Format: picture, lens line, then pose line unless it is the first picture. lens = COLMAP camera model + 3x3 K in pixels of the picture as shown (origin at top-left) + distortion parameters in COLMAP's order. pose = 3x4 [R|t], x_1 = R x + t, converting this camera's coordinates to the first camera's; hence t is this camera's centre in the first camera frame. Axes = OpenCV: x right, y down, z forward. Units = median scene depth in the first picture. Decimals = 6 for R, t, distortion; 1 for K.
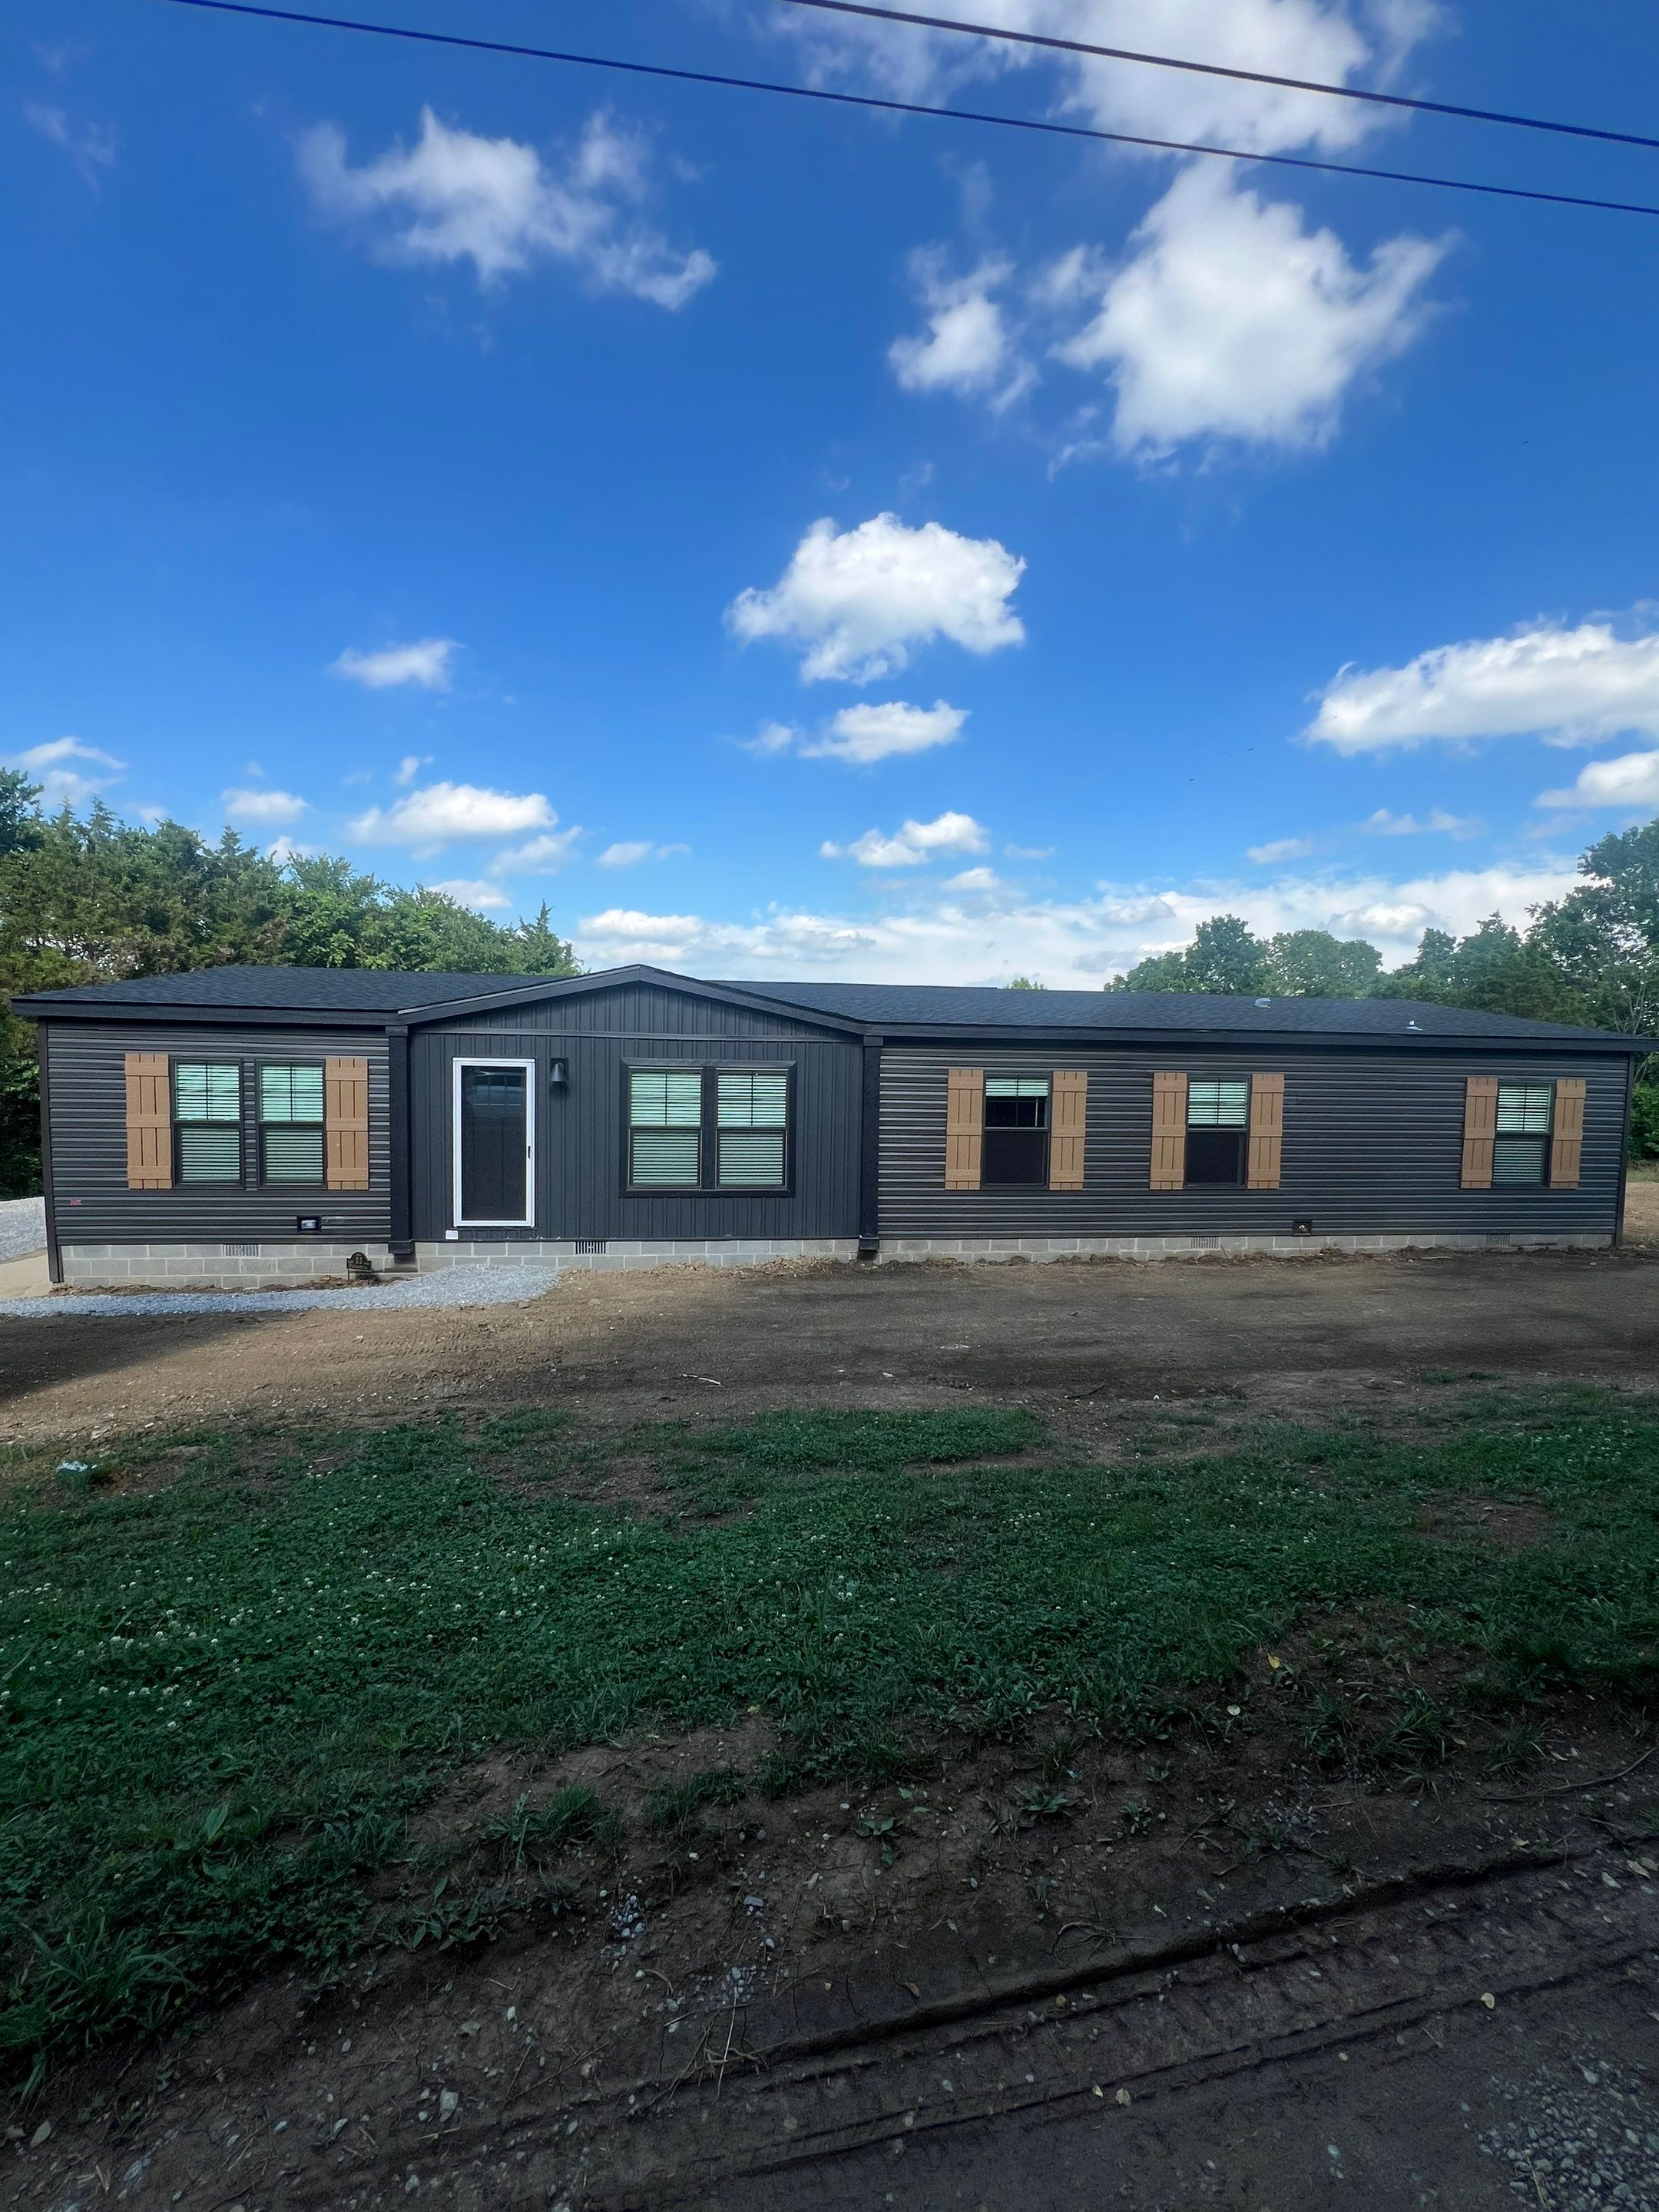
lens RADIAL K [[894.5, 0, 810.4], [0, 894.5, 1095.4], [0, 0, 1]] dist [0.001888, 0.000517]
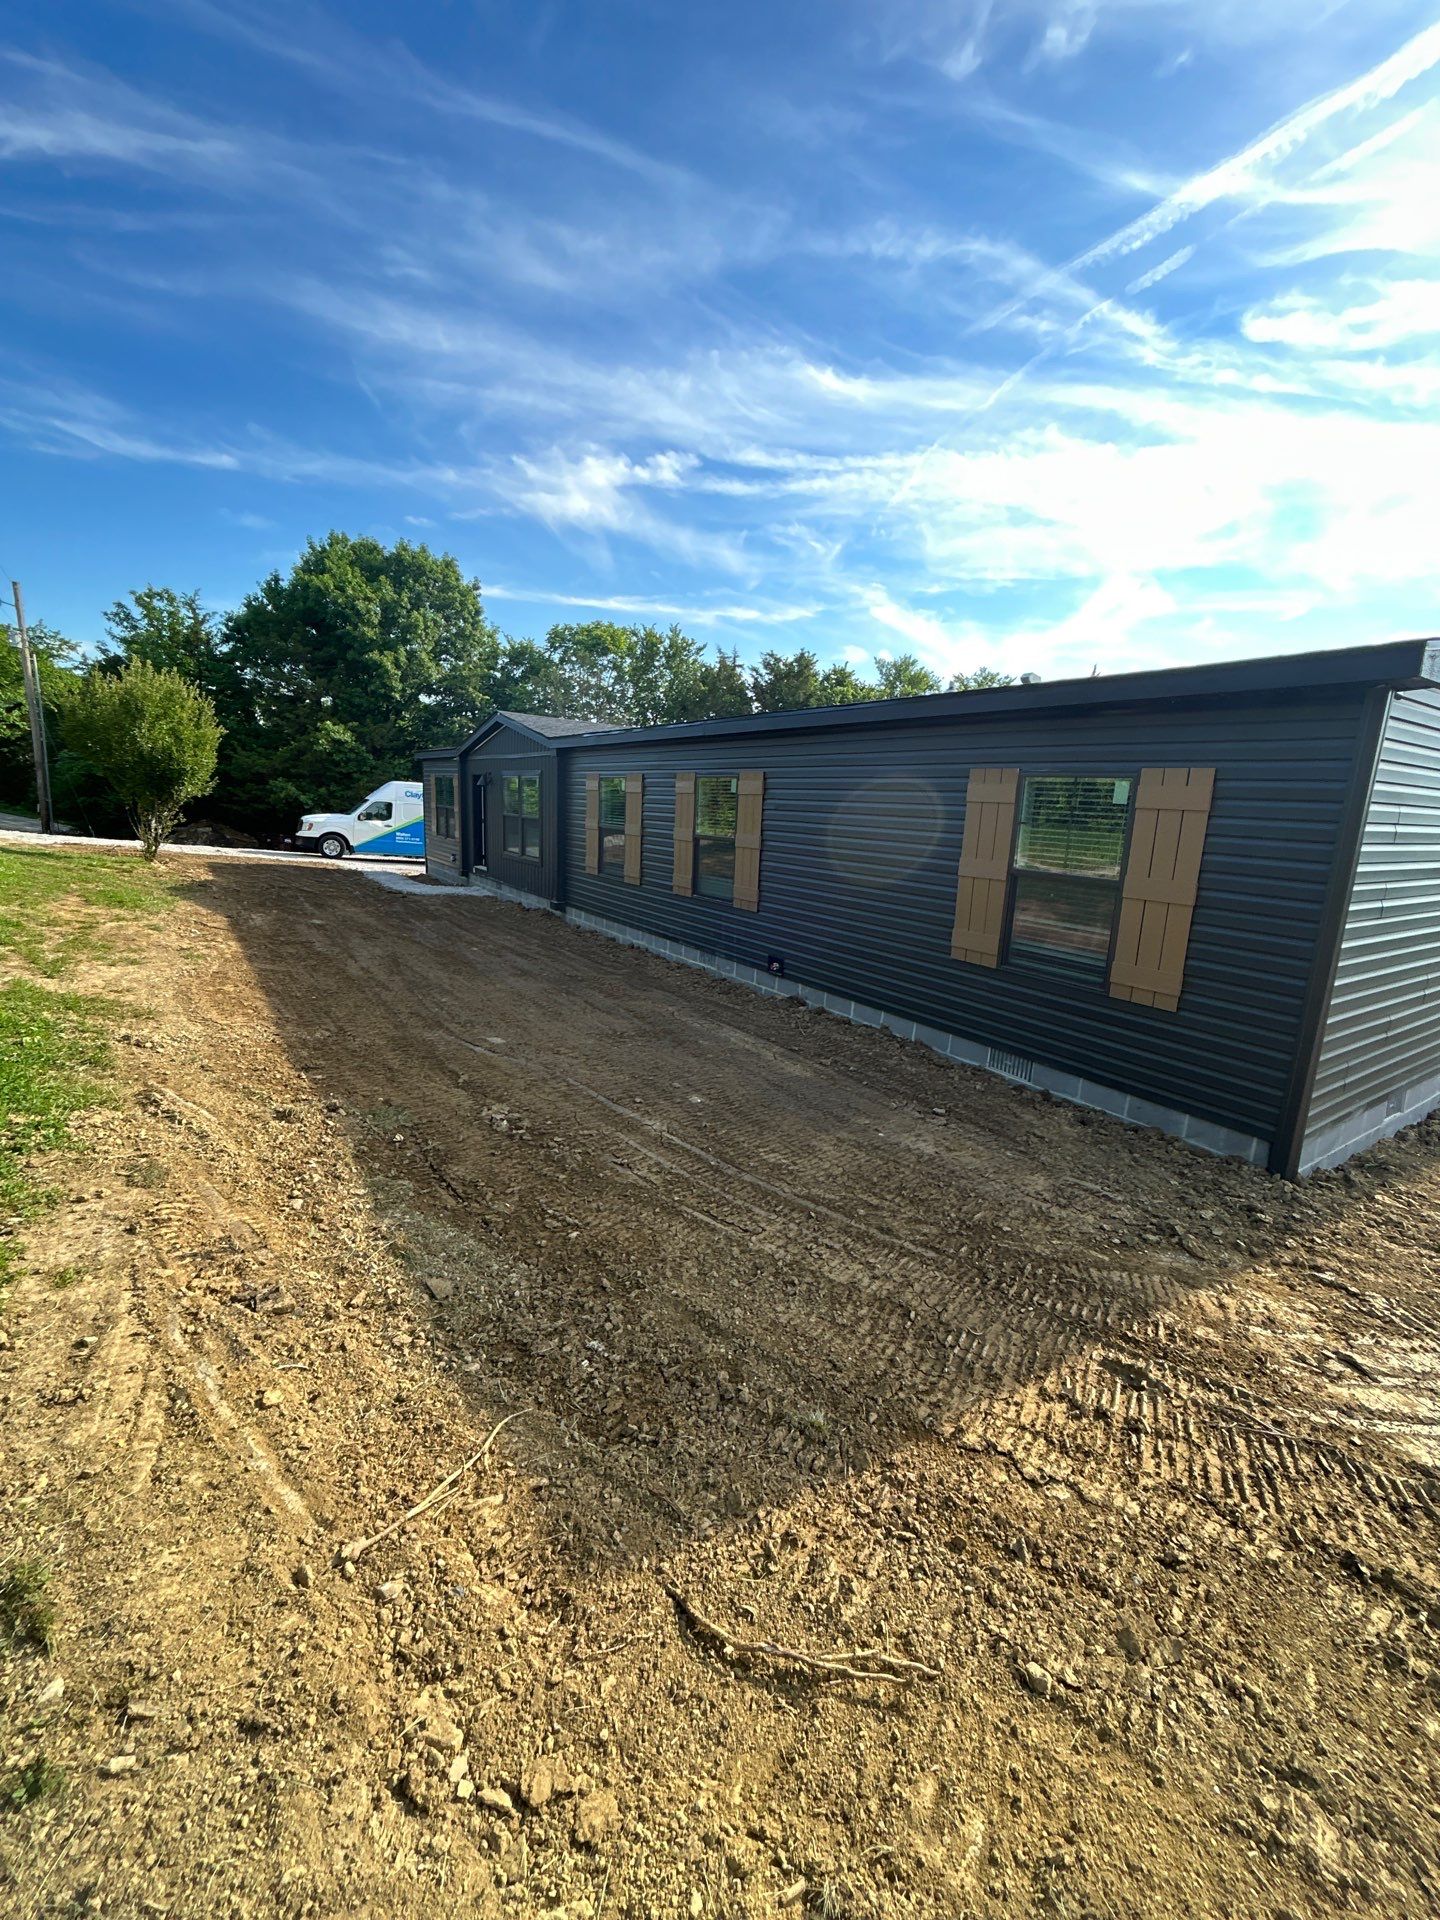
lens RADIAL K [[776.4, 0, 717.2], [0, 776.4, 959.3], [0, 0, 1]] dist [0.001888, 0.000517]
pose [[0.461205, 0.181163, -0.868602, 0.670128], [-0.088530, 0.983445, 0.158109, 0.021319], [0.882866, 0.003976, 0.469608, 0.368925]]
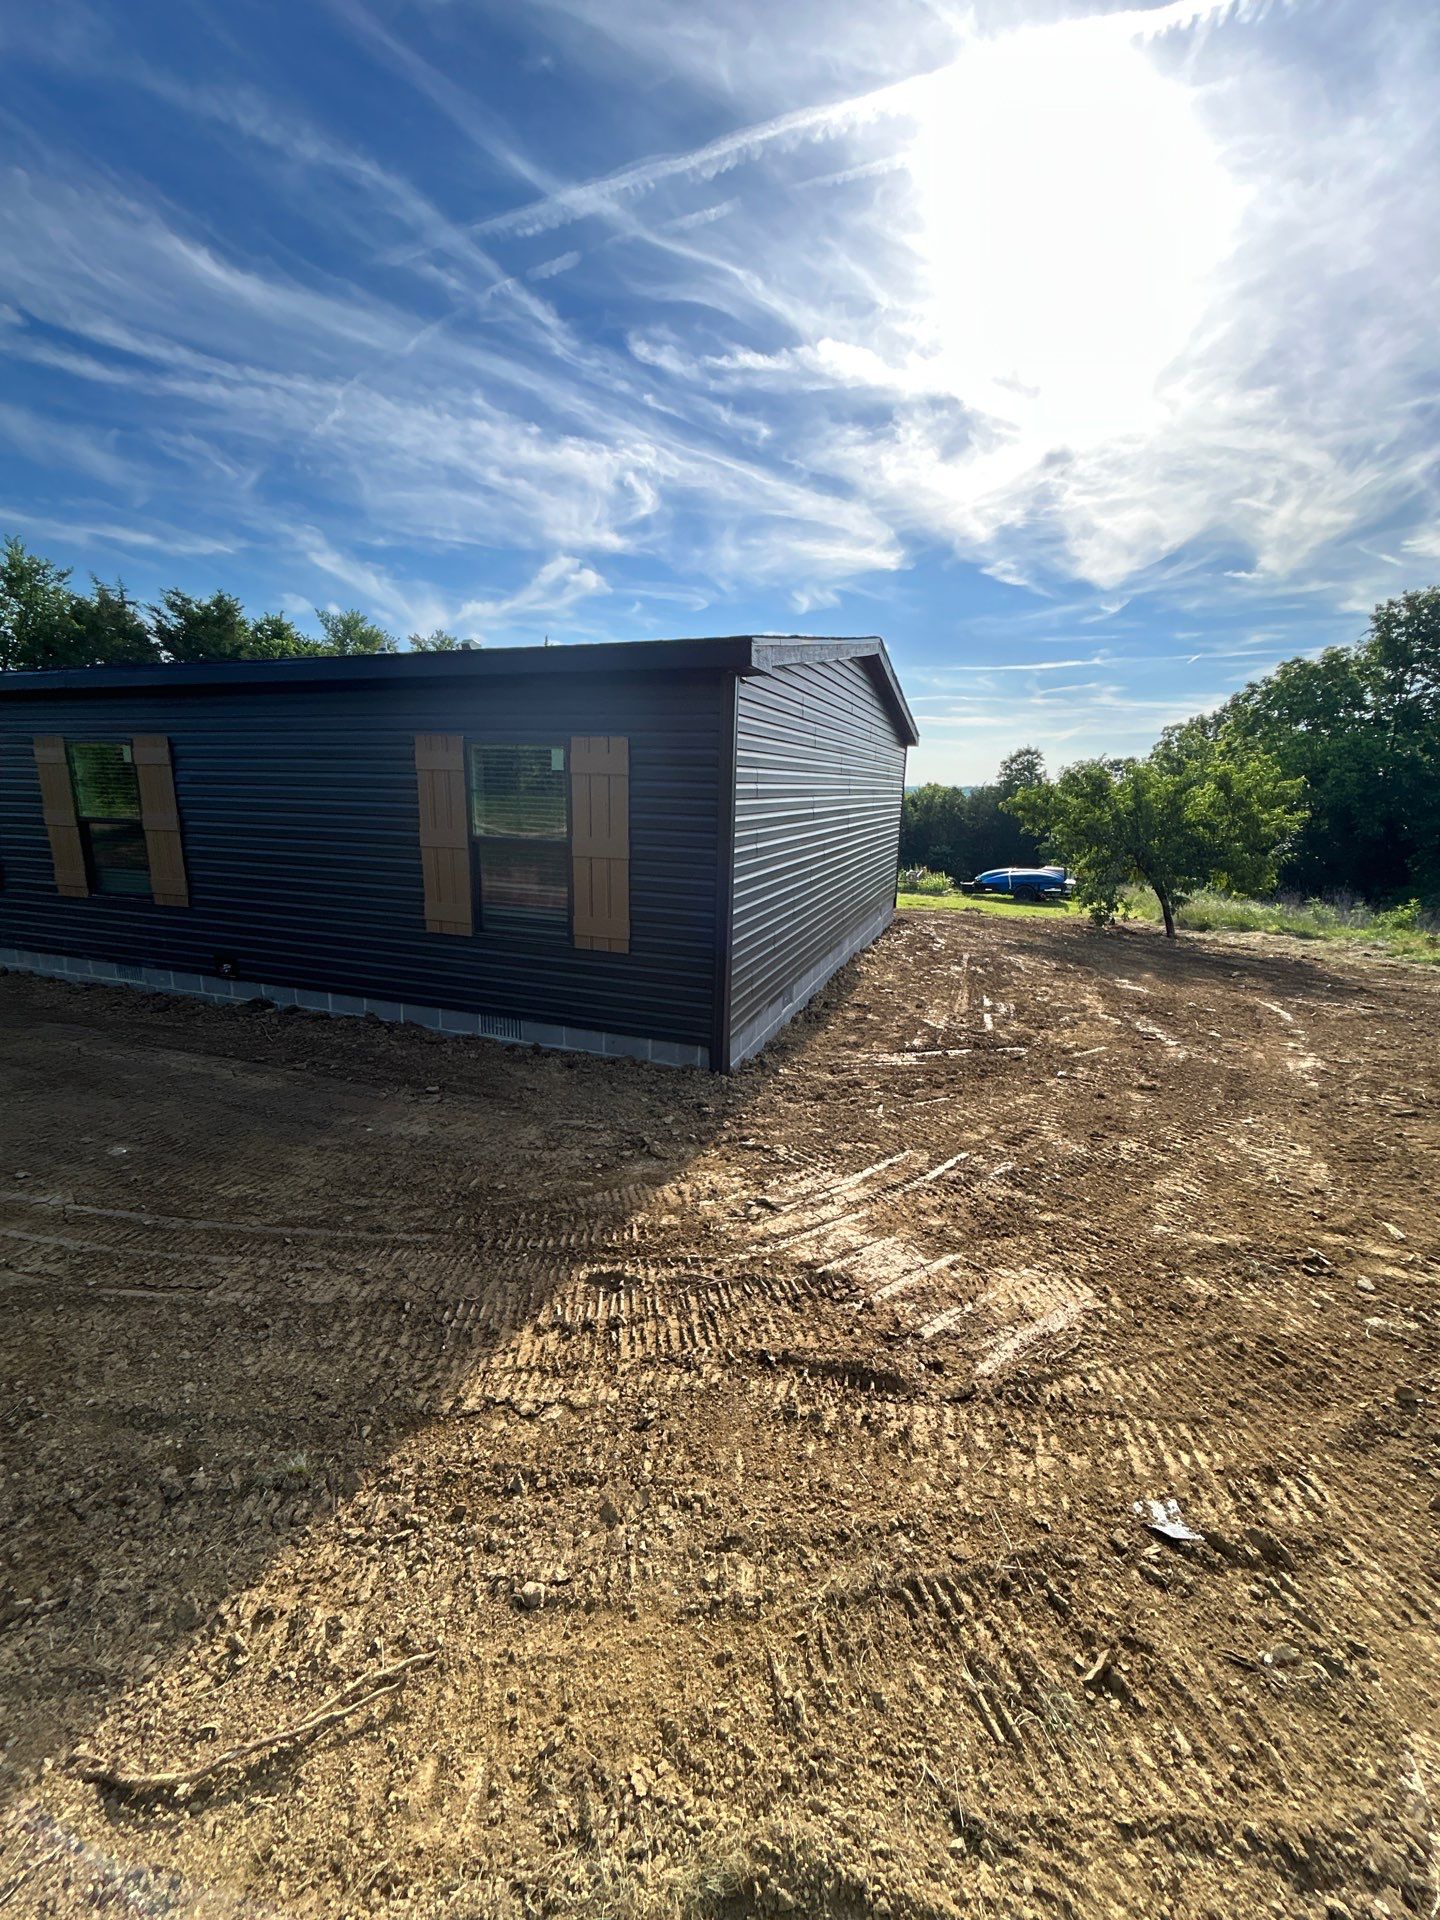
lens RADIAL K [[776.4, 0, 718.7], [0, 776.4, 959.9], [0, 0, 1]] dist [0.001888, 0.000517]
pose [[0.892019, 0.101409, -0.440476, 0.679780], [-0.032730, 0.986441, 0.160821, 0.019905], [0.450812, -0.129038, 0.883243, 0.380140]]
